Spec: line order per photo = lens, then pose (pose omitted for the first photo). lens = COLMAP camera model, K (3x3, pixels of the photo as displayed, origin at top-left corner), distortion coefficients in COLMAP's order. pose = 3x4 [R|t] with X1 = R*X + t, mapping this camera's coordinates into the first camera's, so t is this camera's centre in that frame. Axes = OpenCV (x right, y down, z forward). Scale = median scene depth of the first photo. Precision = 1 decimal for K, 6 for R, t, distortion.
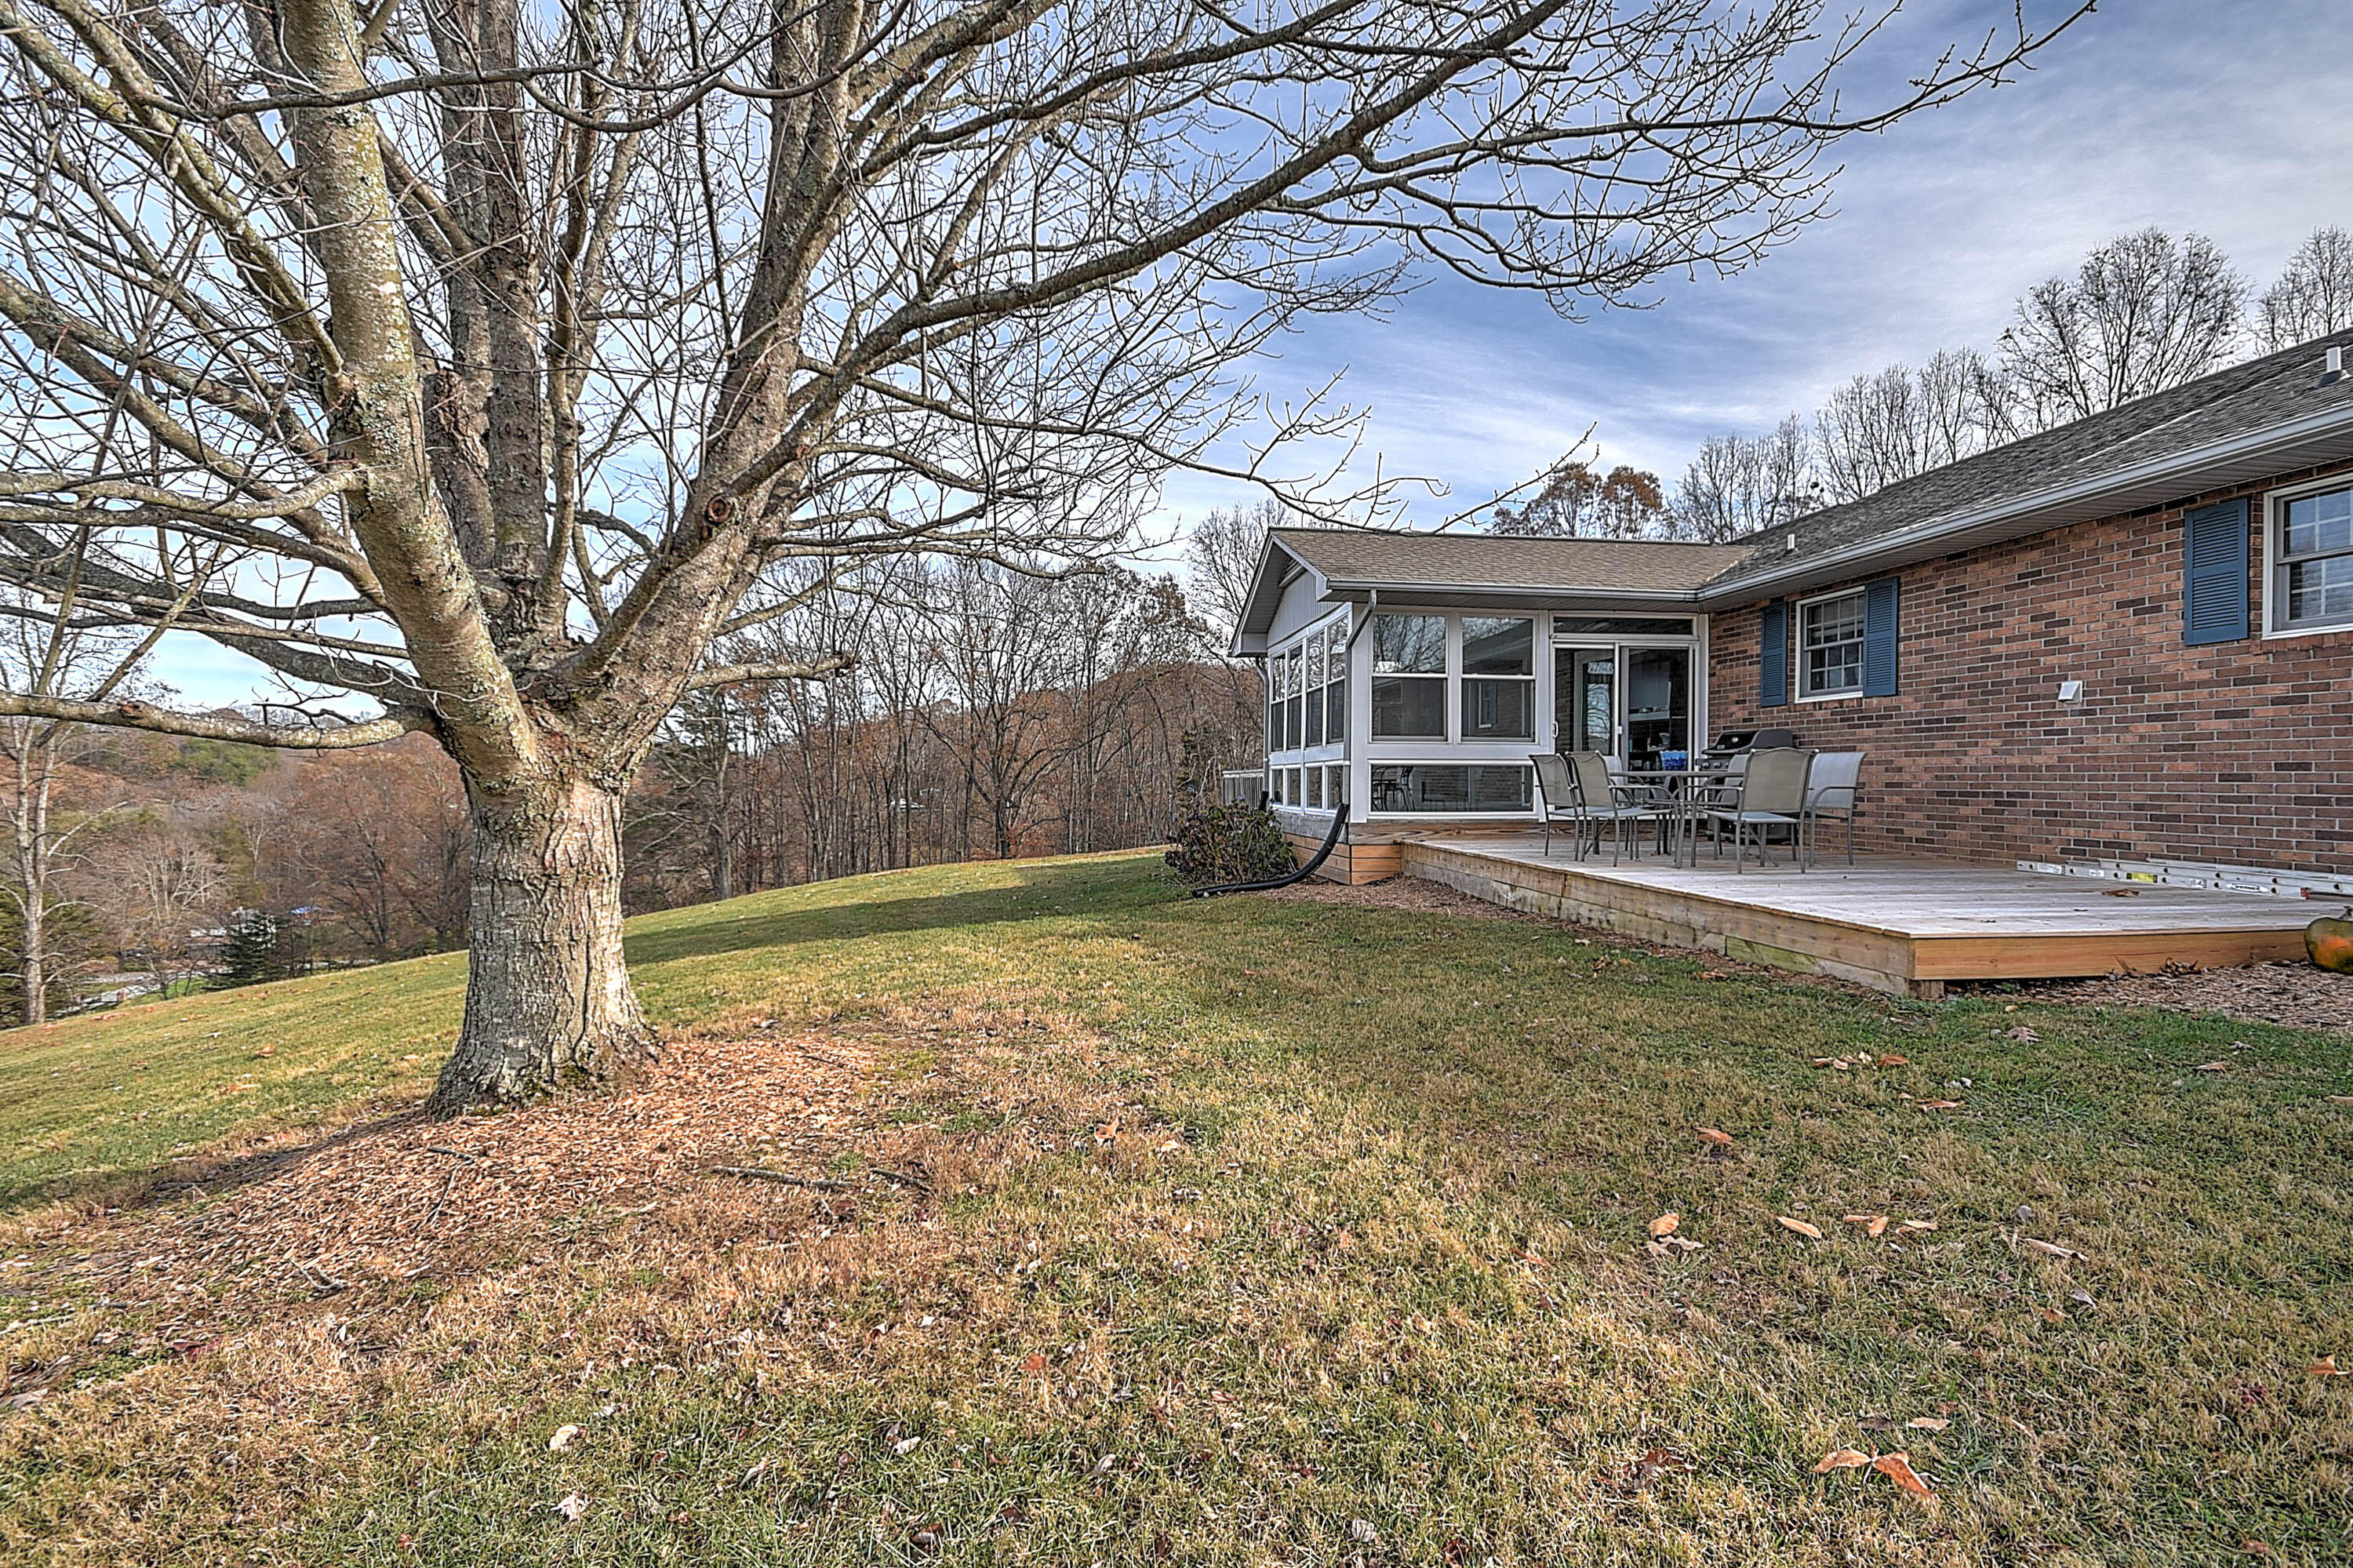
lens RADIAL K [[1035.3, 0, 1168.9], [0, 1035.3, 784.7], [0, 0, 1]] dist [0.012216, -0.004746]
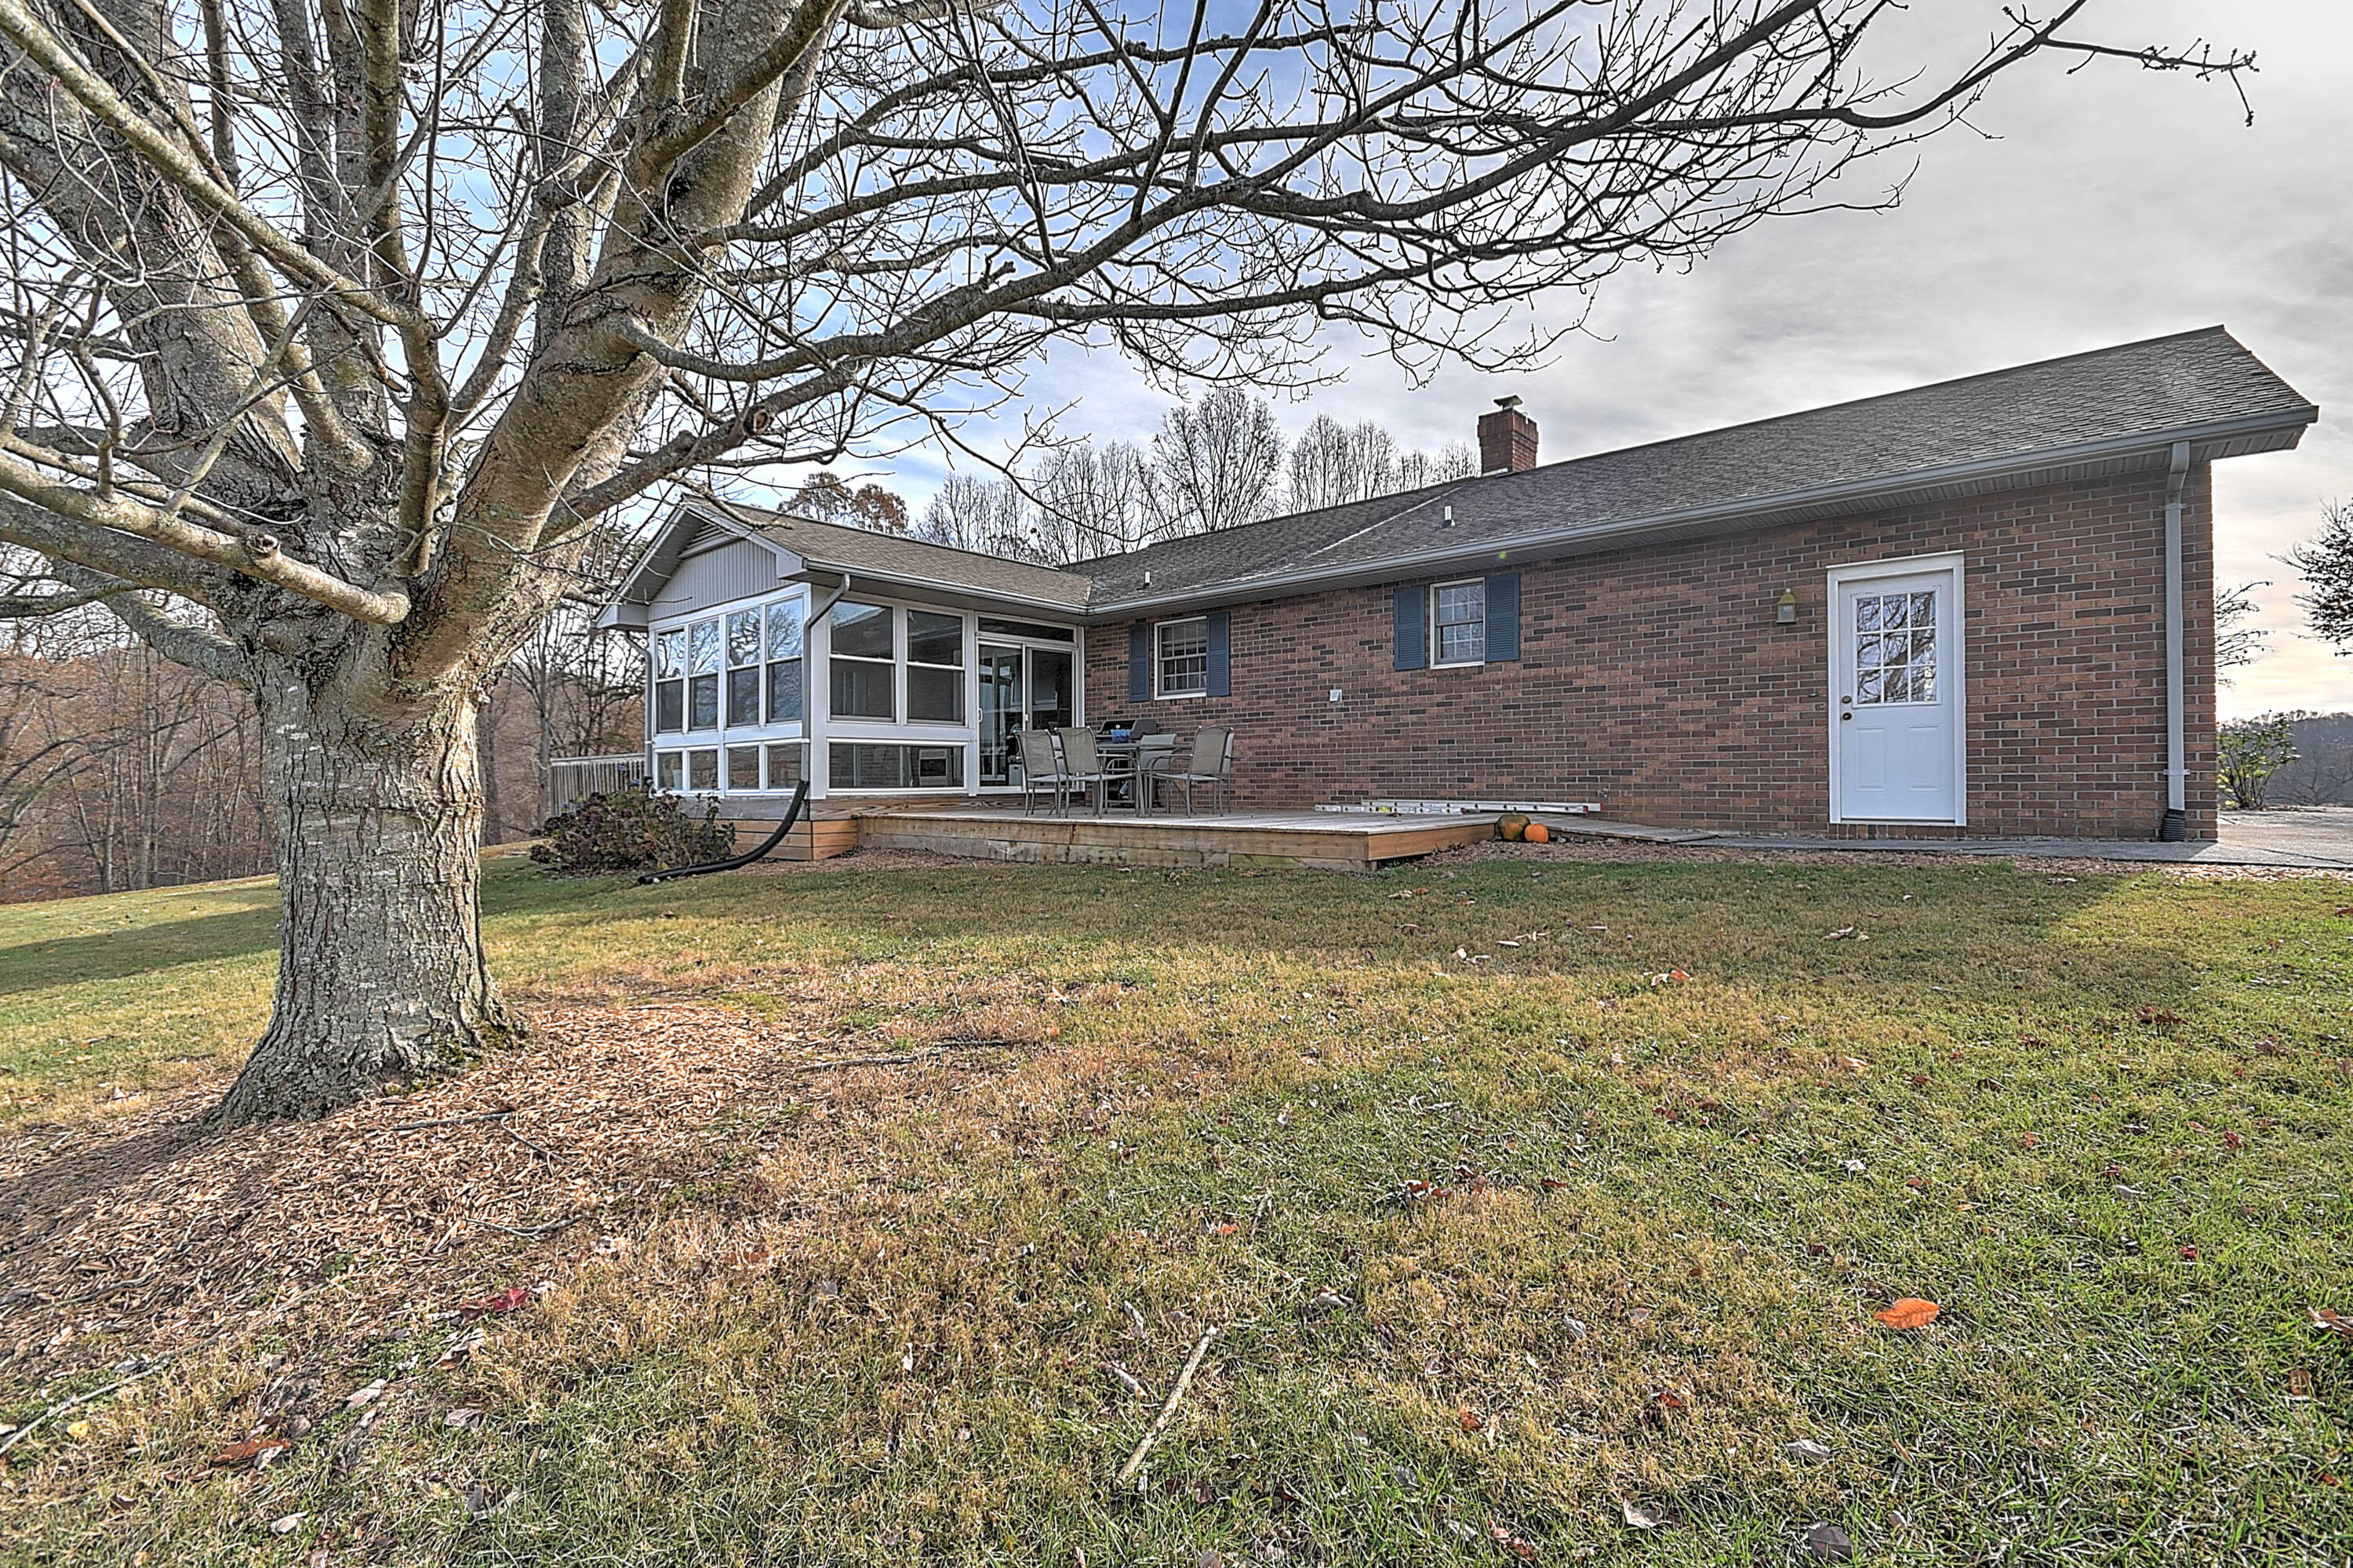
lens RADIAL K [[1035.3, 0, 1182.4], [0, 1035.3, 779.9], [0, 0, 1]] dist [0.012216, -0.004746]
pose [[0.747789, -0.007586, 0.663893, -0.259123], [0.013046, 0.999910, -0.003269, 0.029226], [-0.663808, 0.011105, 0.747821, -0.005874]]
